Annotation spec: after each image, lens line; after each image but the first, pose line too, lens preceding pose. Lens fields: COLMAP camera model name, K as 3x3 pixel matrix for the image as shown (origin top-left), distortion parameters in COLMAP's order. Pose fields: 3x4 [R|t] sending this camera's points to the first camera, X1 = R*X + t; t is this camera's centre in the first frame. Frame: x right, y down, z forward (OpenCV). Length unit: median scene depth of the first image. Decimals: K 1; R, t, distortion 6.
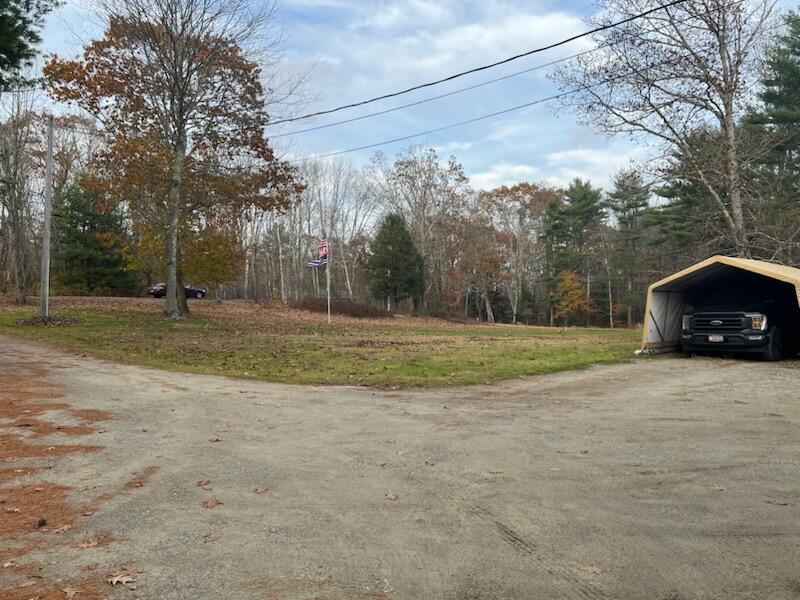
lens RADIAL K [[609.4, 0, 400.0], [0, 609.4, 300.0], [0, 0, 1]] dist [0.002557, 0.001527]
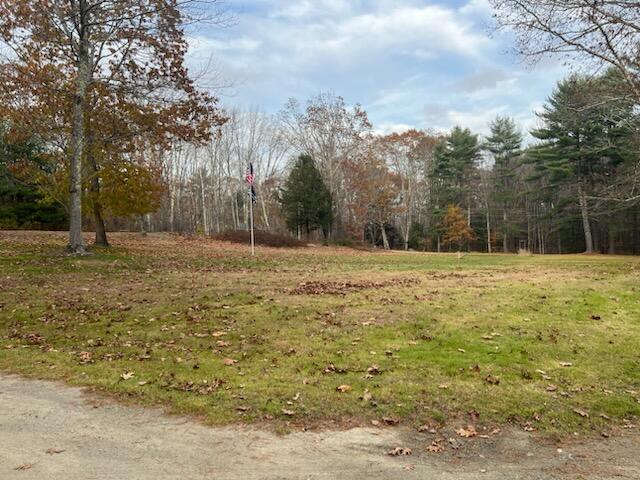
lens RADIAL K [[475.9, 0, 322.6], [0, 475.9, 233.3], [0, 0, 1]] dist [0.000958, -0.003900]
pose [[0.998724, -0.011538, 0.049161, -0.022428], [0.011325, 0.999925, 0.004622, 0.000580], [-0.049210, -0.004060, 0.998780, 0.123371]]
